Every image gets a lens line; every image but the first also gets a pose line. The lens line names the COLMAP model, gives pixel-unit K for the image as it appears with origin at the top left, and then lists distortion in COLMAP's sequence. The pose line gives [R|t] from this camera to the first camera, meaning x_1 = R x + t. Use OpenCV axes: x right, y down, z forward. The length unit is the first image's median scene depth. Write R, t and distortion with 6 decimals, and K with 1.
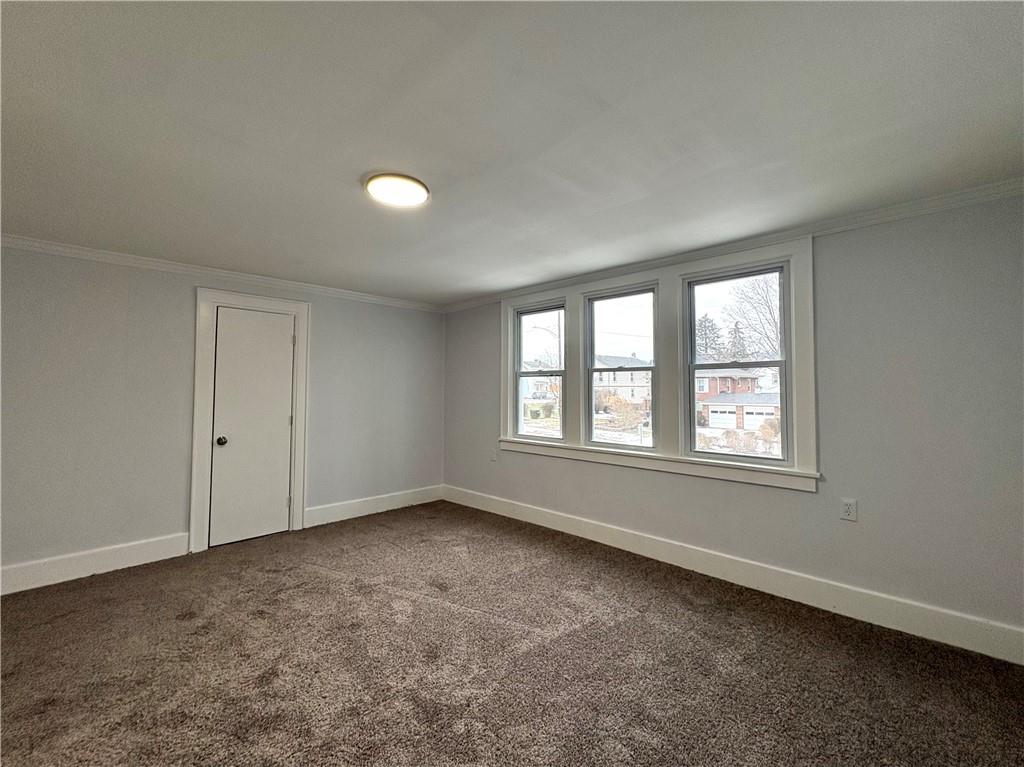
lens RADIAL K [[440.5, 0, 507.1], [0, 440.5, 368.7], [0, 0, 1]] dist [0.001174, 0.000283]
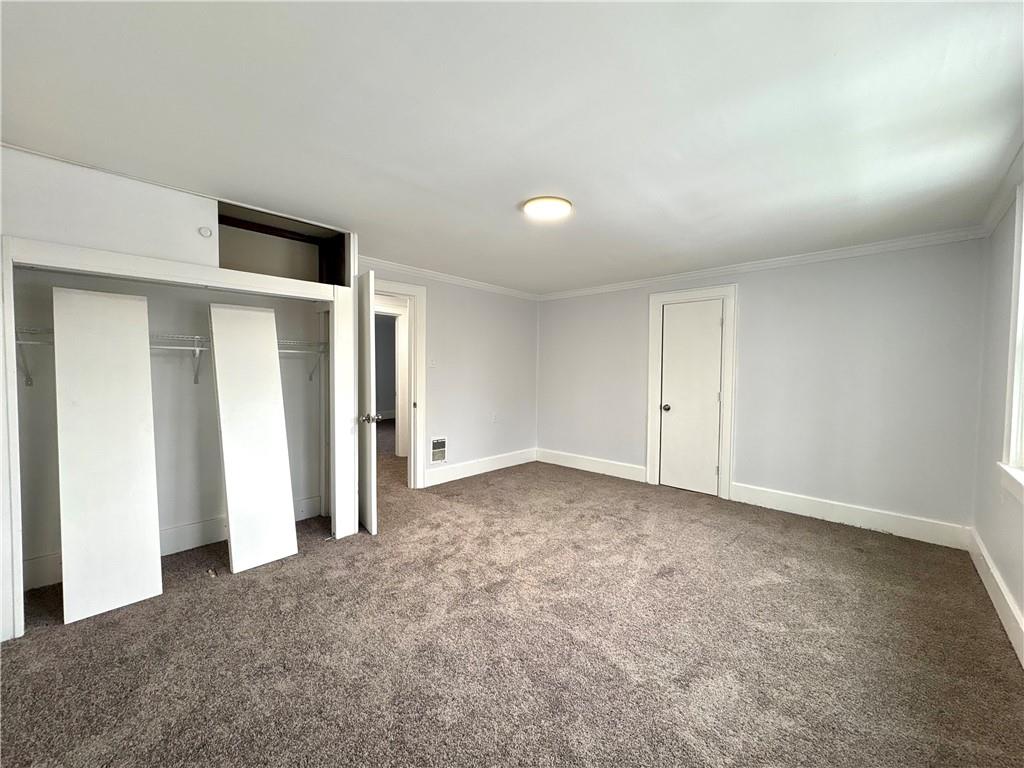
lens RADIAL K [[406.0, 0, 505.1], [0, 406.0, 382.6], [0, 0, 1]] dist [-0.000438, 0.000231]
pose [[0.007395, 0.036711, -0.999299, 0.585399], [0.044343, 0.998331, 0.037004, 0.024982], [0.998989, -0.044585, 0.005754, 0.547172]]
